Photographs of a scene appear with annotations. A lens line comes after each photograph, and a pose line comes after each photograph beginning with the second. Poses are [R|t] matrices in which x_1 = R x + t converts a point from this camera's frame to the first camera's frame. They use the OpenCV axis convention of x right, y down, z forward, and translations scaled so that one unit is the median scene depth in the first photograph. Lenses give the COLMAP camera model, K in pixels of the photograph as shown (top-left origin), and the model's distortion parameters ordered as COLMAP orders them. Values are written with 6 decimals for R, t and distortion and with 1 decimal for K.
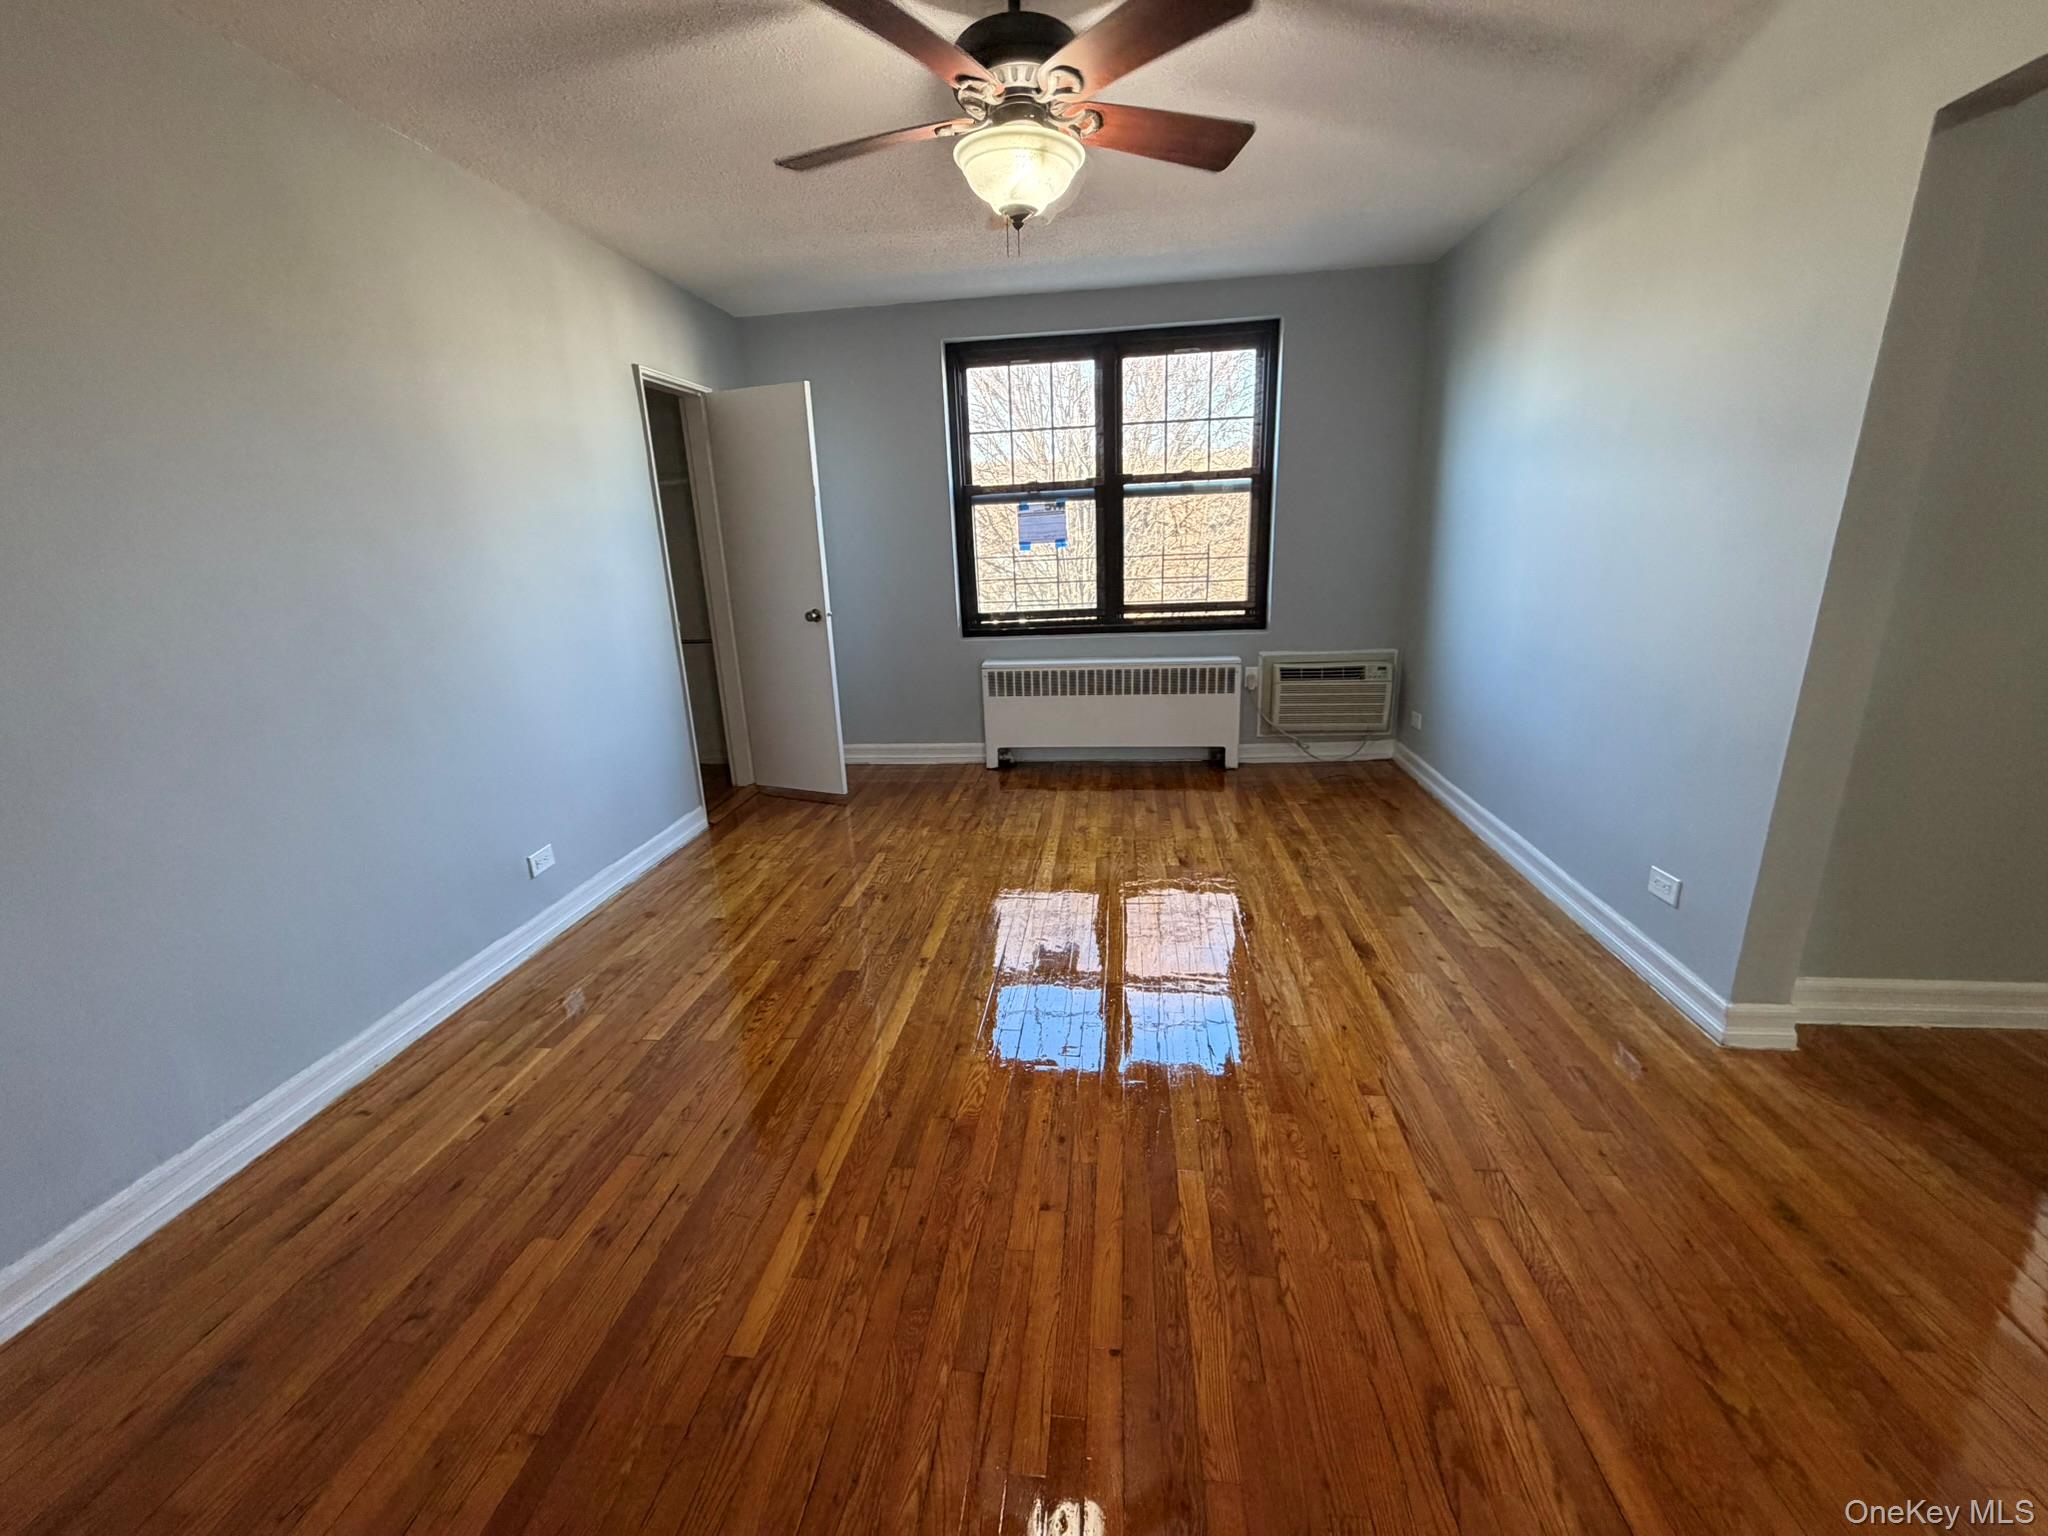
lens RADIAL K [[816.8, 0, 1017.9], [0, 816.8, 770.9], [0, 0, 1]] dist [-0.001949, 0.000566]
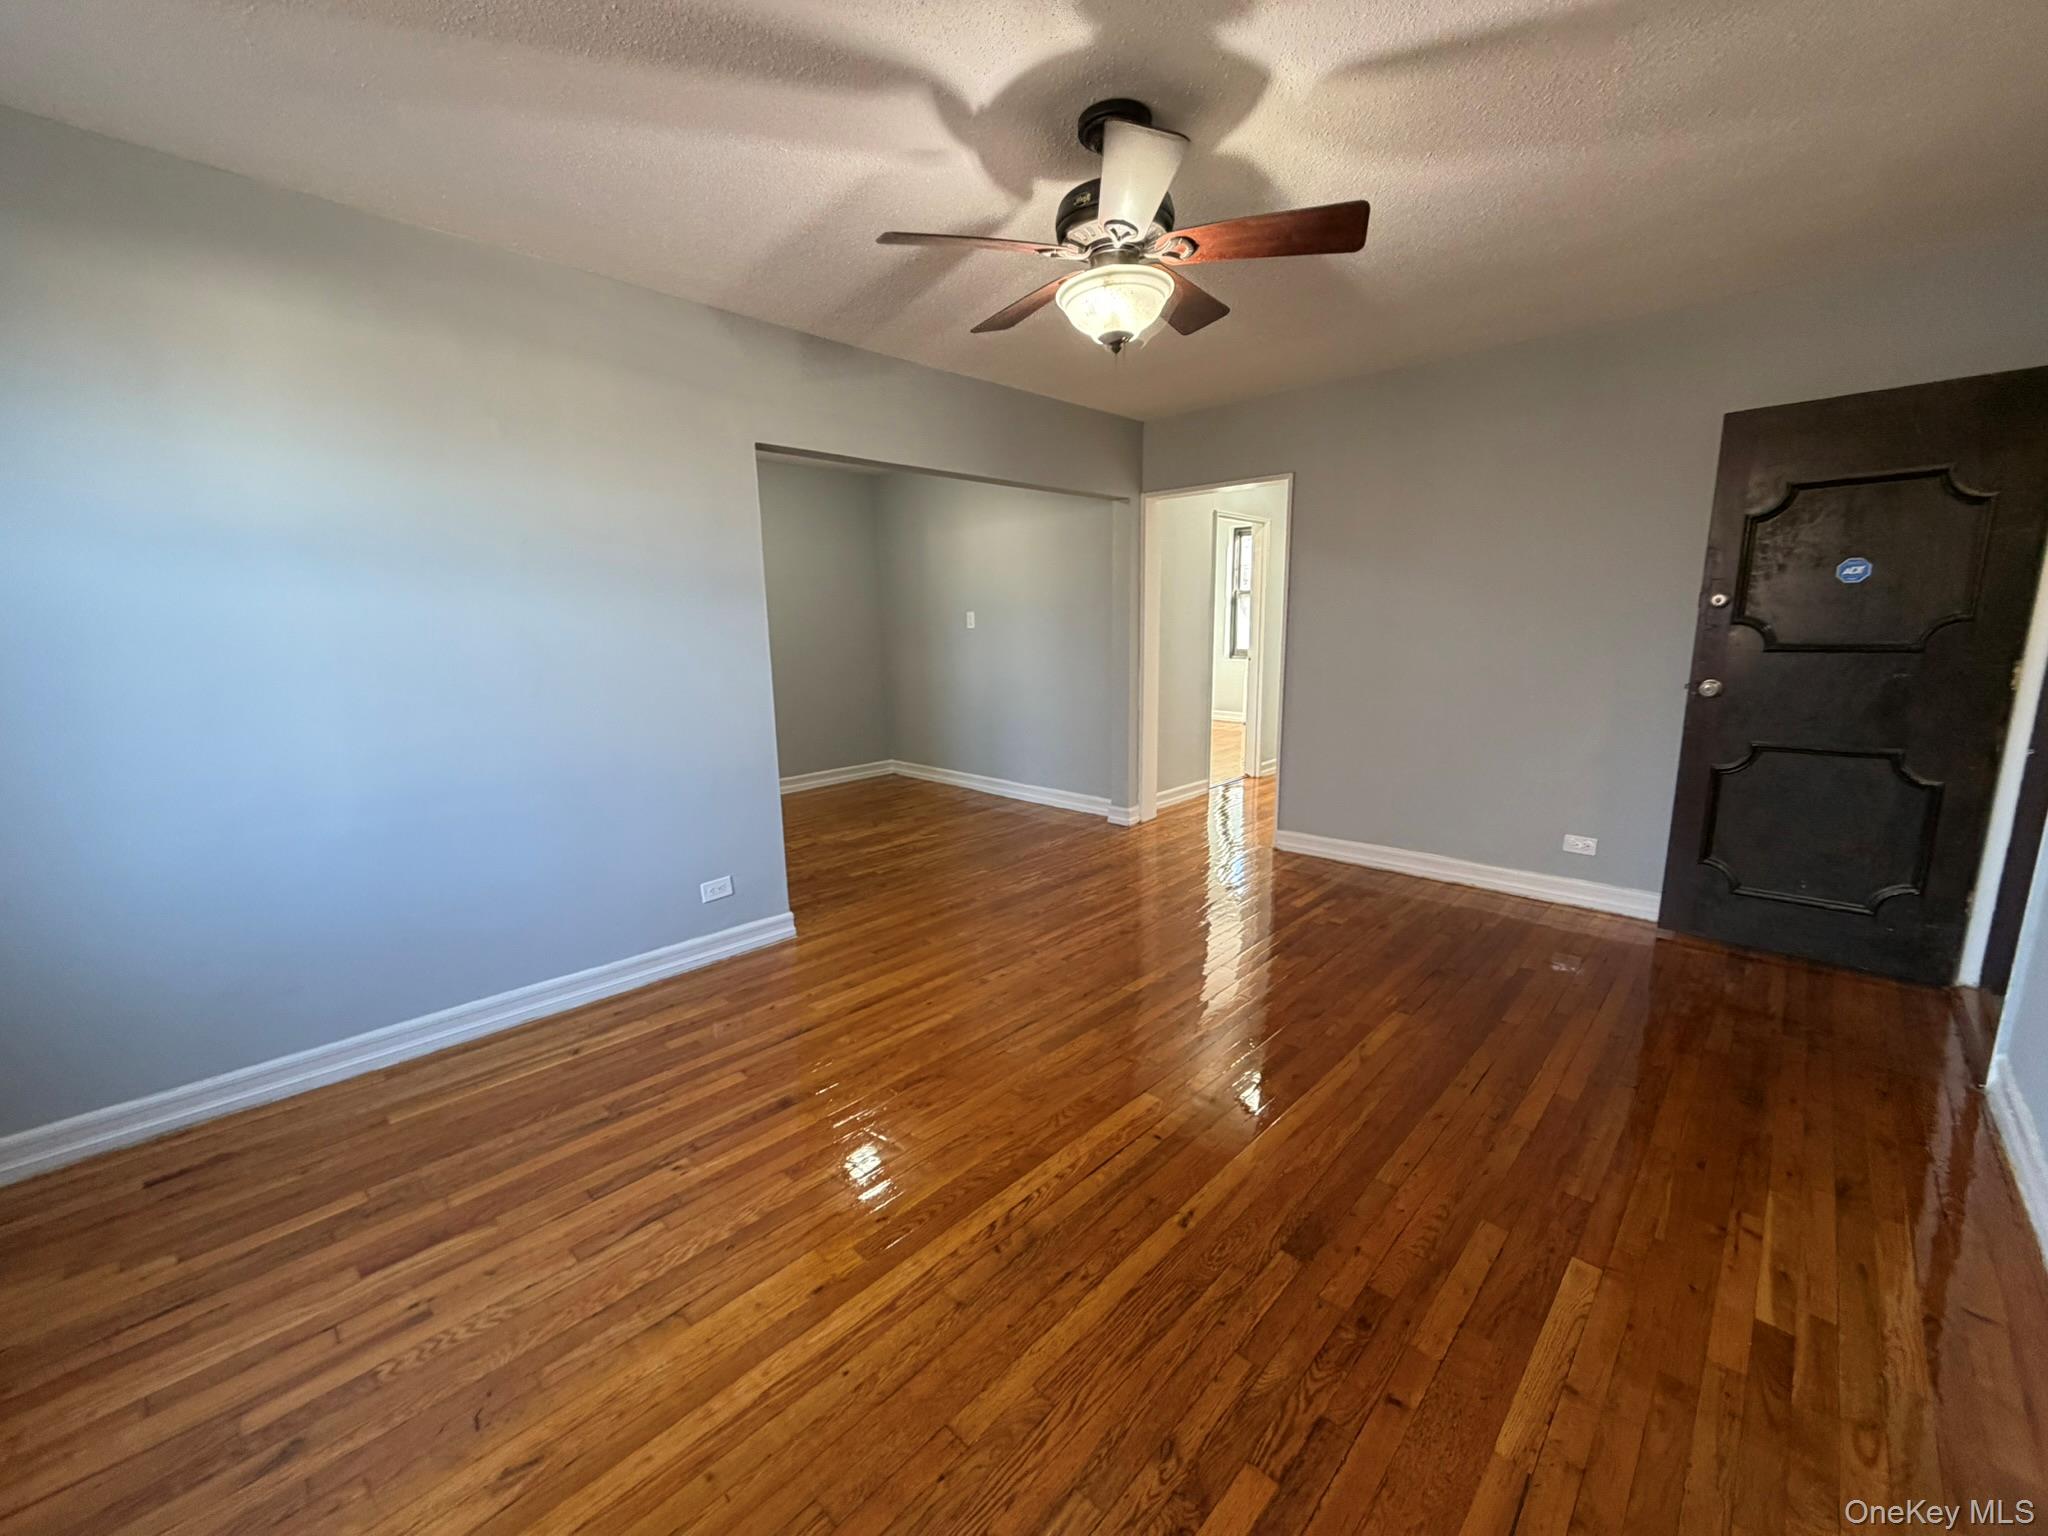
lens RADIAL K [[816.8, 0, 1017.9], [0, 816.8, 770.9], [0, 0, 1]] dist [-0.001949, 0.000566]
pose [[-0.796336, -0.059263, 0.601944, -0.470834], [0.214888, 0.902545, 0.373142, -0.472634], [-0.565396, 0.426497, -0.705994, 1.671374]]
